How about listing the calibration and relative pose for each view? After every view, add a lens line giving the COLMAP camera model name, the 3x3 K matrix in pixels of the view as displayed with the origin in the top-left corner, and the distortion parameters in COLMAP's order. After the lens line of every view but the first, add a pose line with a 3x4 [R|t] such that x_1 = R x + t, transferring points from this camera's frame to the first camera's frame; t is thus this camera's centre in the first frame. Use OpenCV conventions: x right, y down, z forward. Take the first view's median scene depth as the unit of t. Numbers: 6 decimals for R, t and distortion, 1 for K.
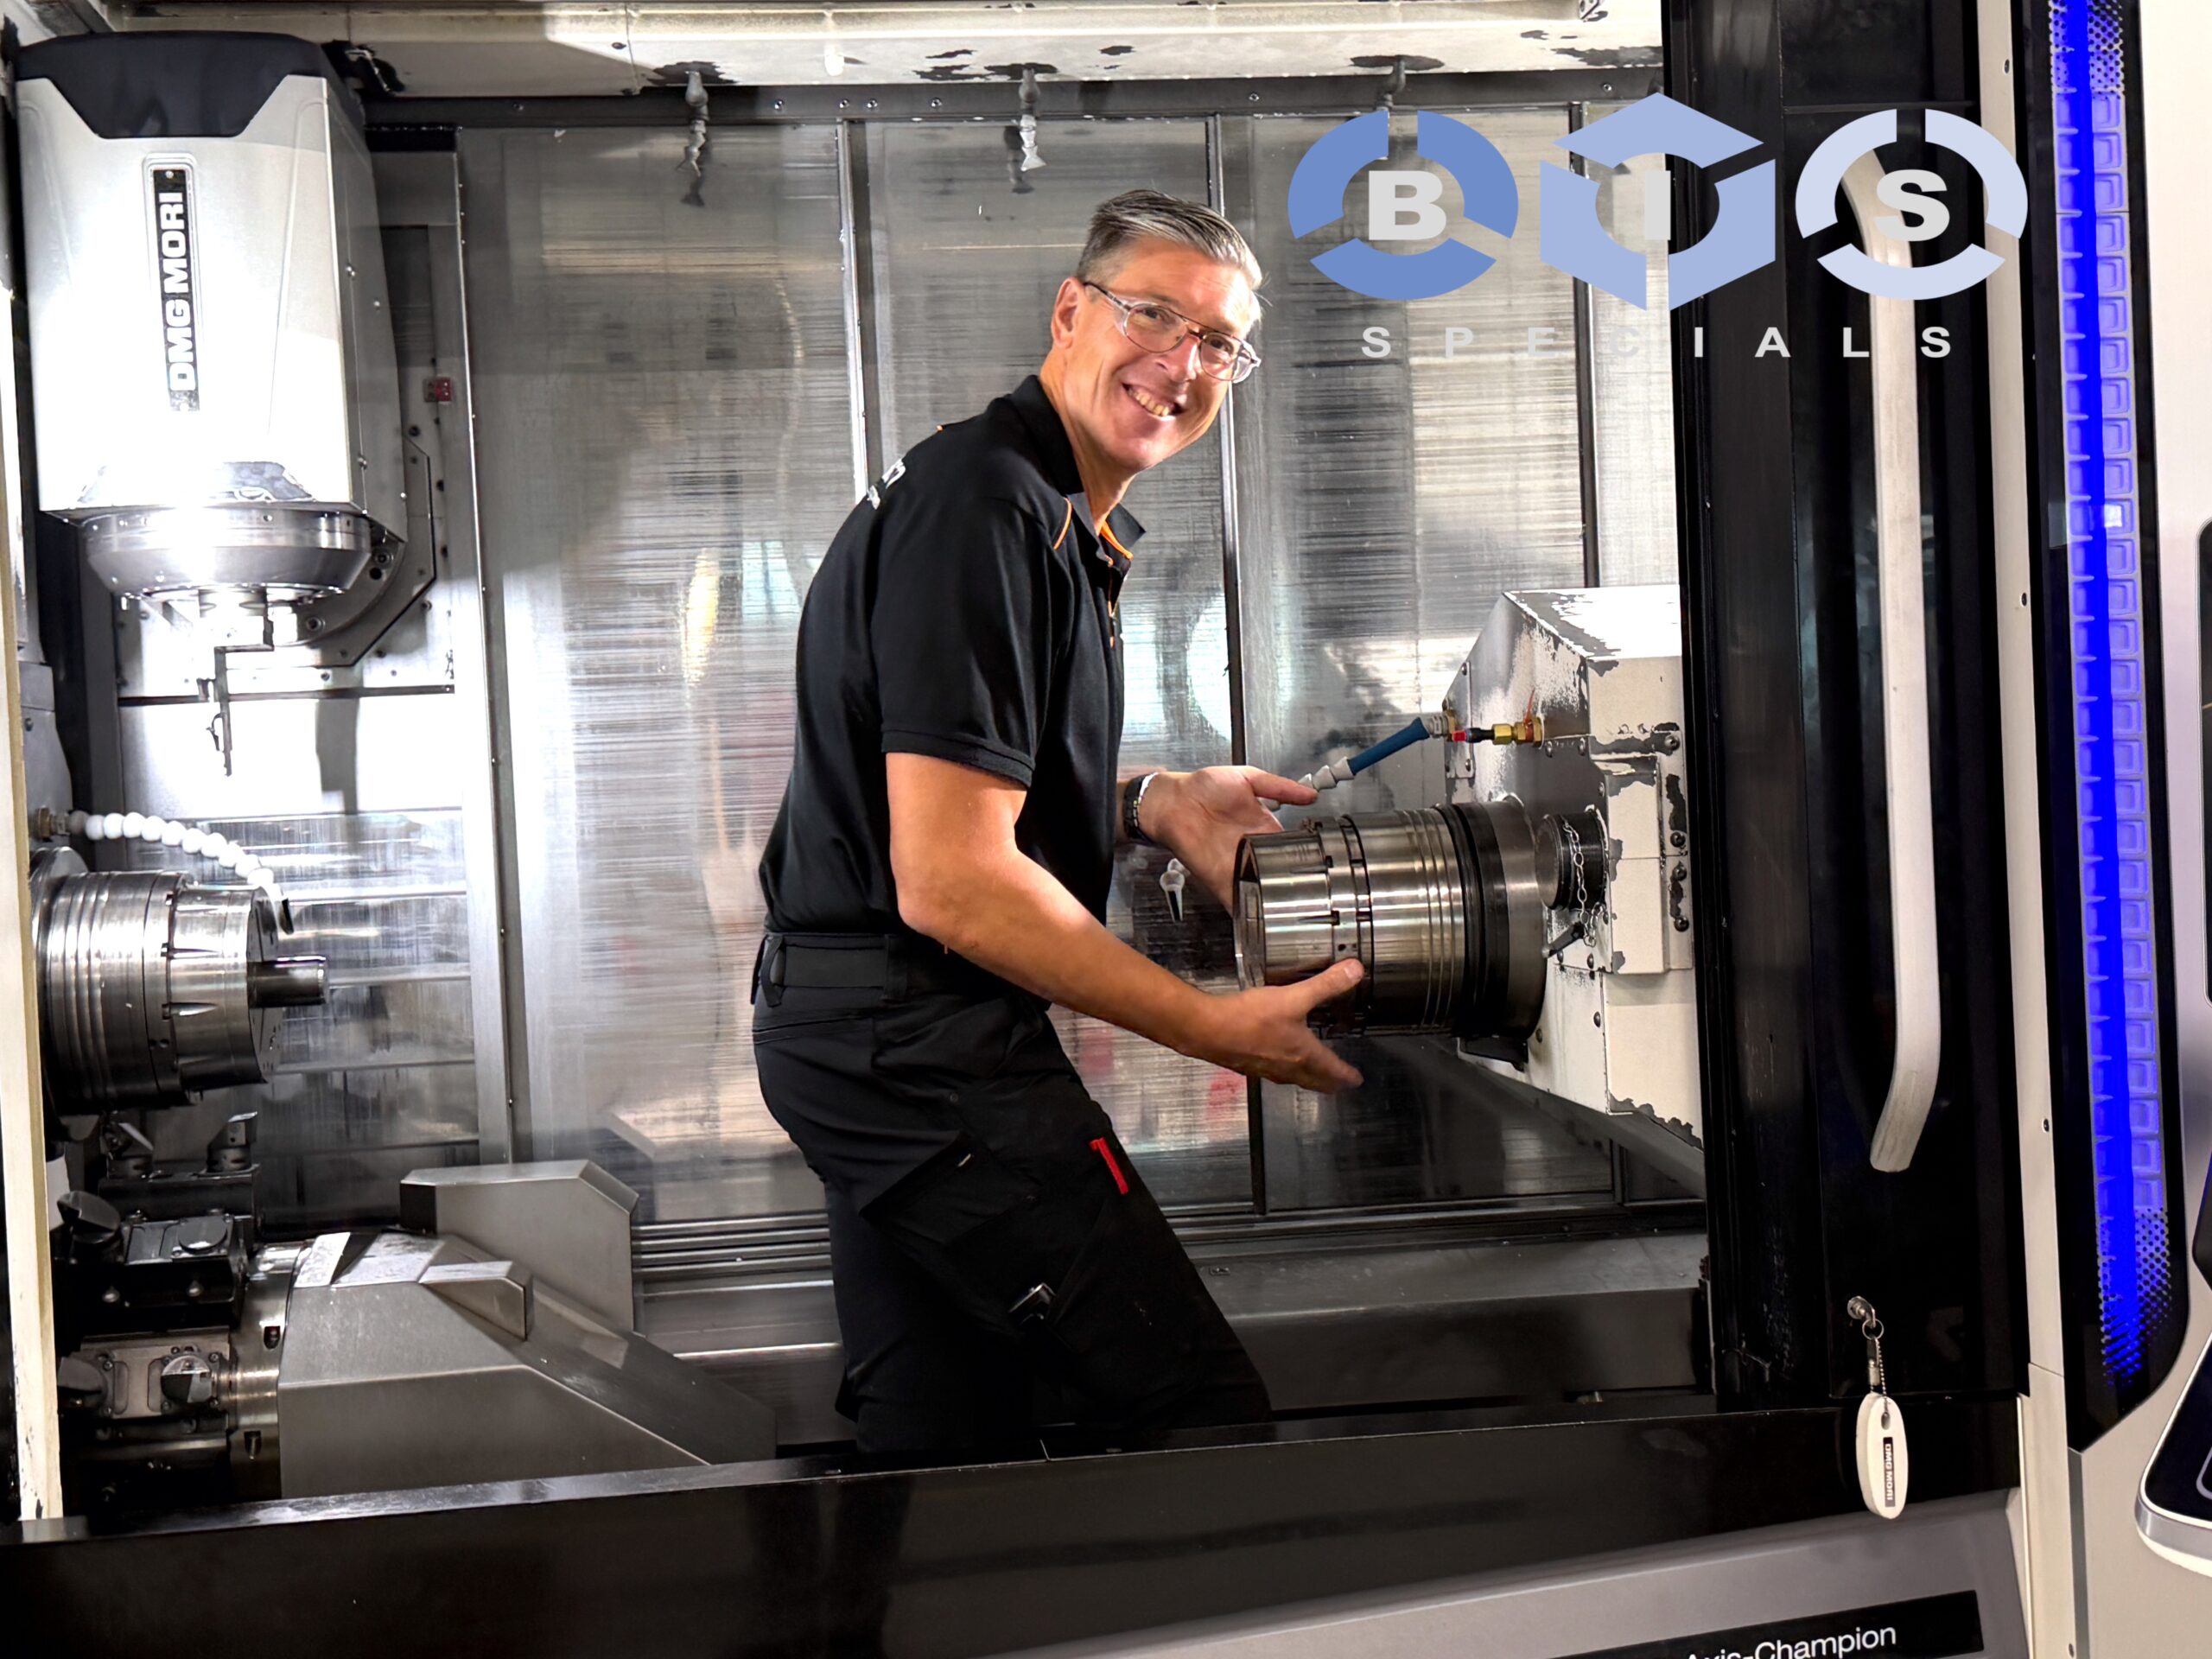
lens RADIAL K [[2937.2, 0, 1119.7], [0, 2937.2, 831.1], [0, 0, 1]] dist [0.129694, 0.000000]
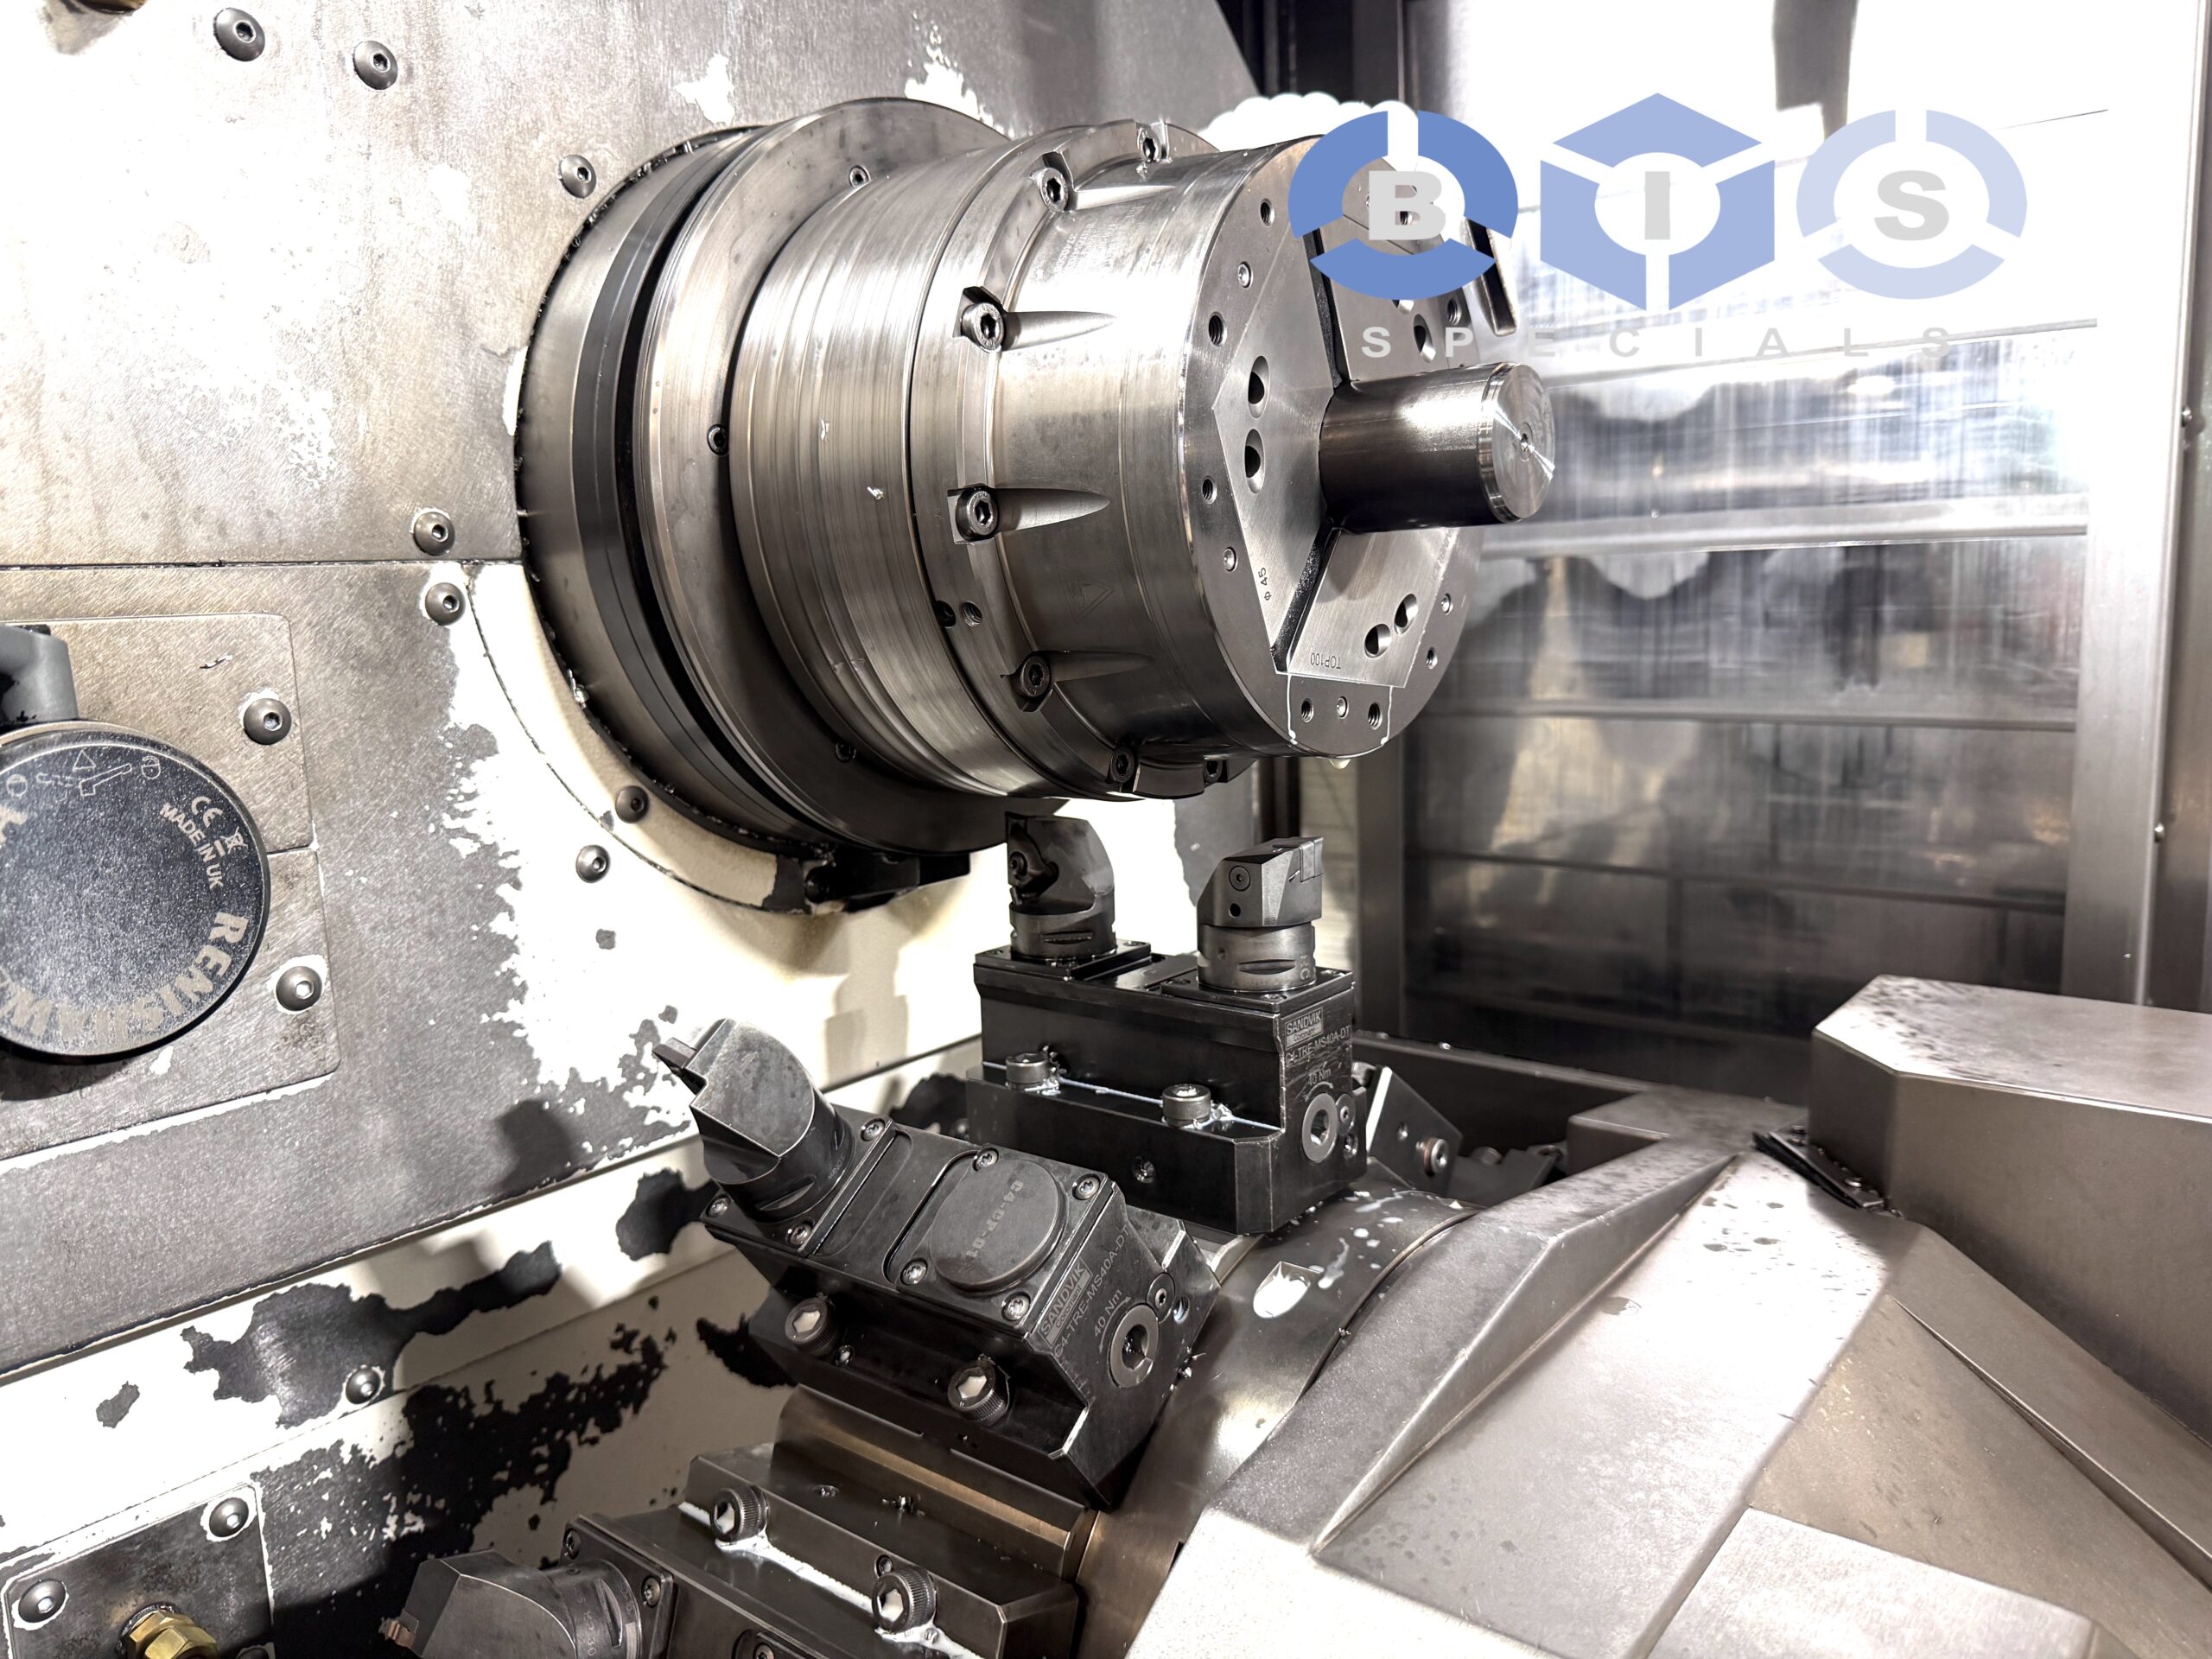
lens RADIAL K [[1571.9, 0, 1107.5], [0, 1571.9, 842.9], [0, 0, 1]] dist [0.032886, -0.040884]
pose [[0.705837, 0.140045, -0.694393, -0.155974], [-0.010688, 0.982257, 0.187238, 0.053148], [0.708294, -0.124738, 0.694810, 0.741335]]
